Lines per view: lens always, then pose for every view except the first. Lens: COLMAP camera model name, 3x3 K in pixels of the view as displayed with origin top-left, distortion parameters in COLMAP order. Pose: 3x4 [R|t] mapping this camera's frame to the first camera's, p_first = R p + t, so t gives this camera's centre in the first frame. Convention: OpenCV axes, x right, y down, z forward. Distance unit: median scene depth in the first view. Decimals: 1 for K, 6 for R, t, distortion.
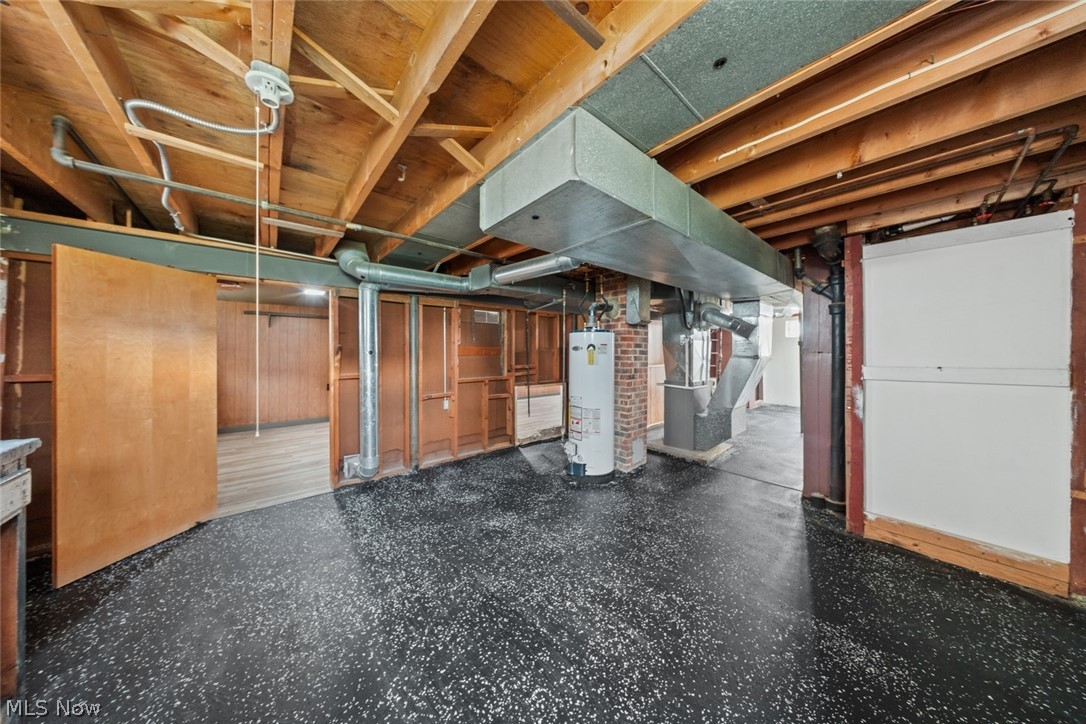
lens RADIAL K [[326.1, 0, 524.2], [0, 326.1, 353.6], [0, 0, 1]] dist [-0.001030, -0.000799]
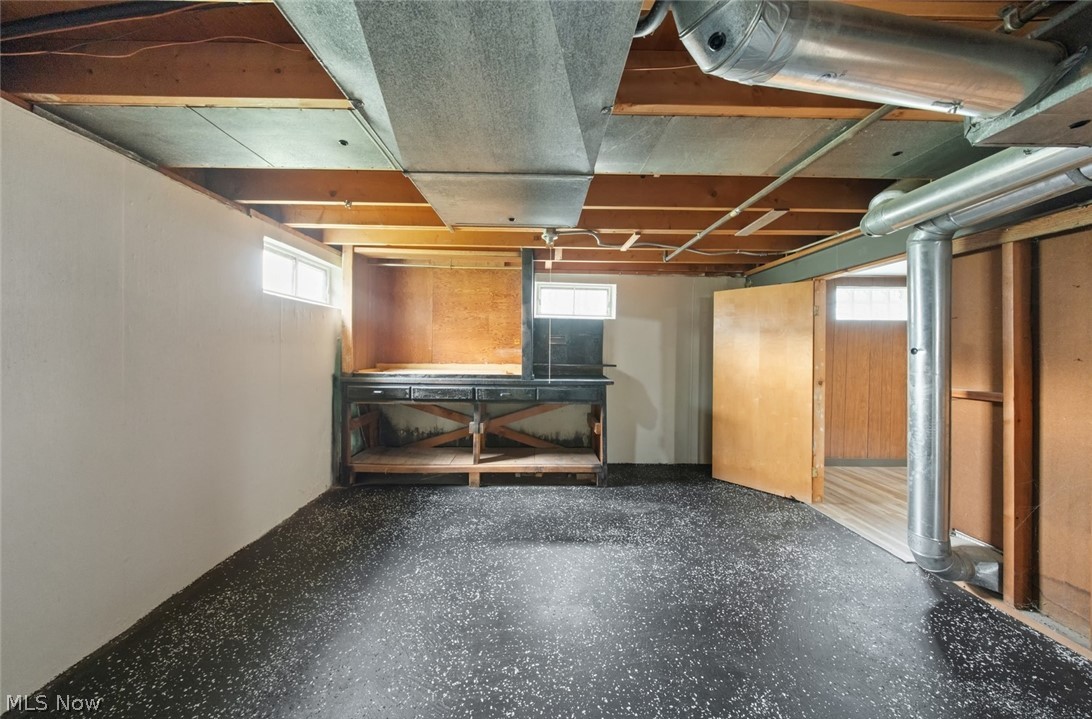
lens RADIAL K [[327.9, 0, 540.3], [0, 327.9, 350.5], [0, 0, 1]] dist [-0.001030, -0.000799]
pose [[-0.611775, -0.004014, -0.791021, 0.578446], [-0.010537, 0.999940, 0.003075, 0.003130], [0.790961, 0.010216, -0.611781, 1.217210]]
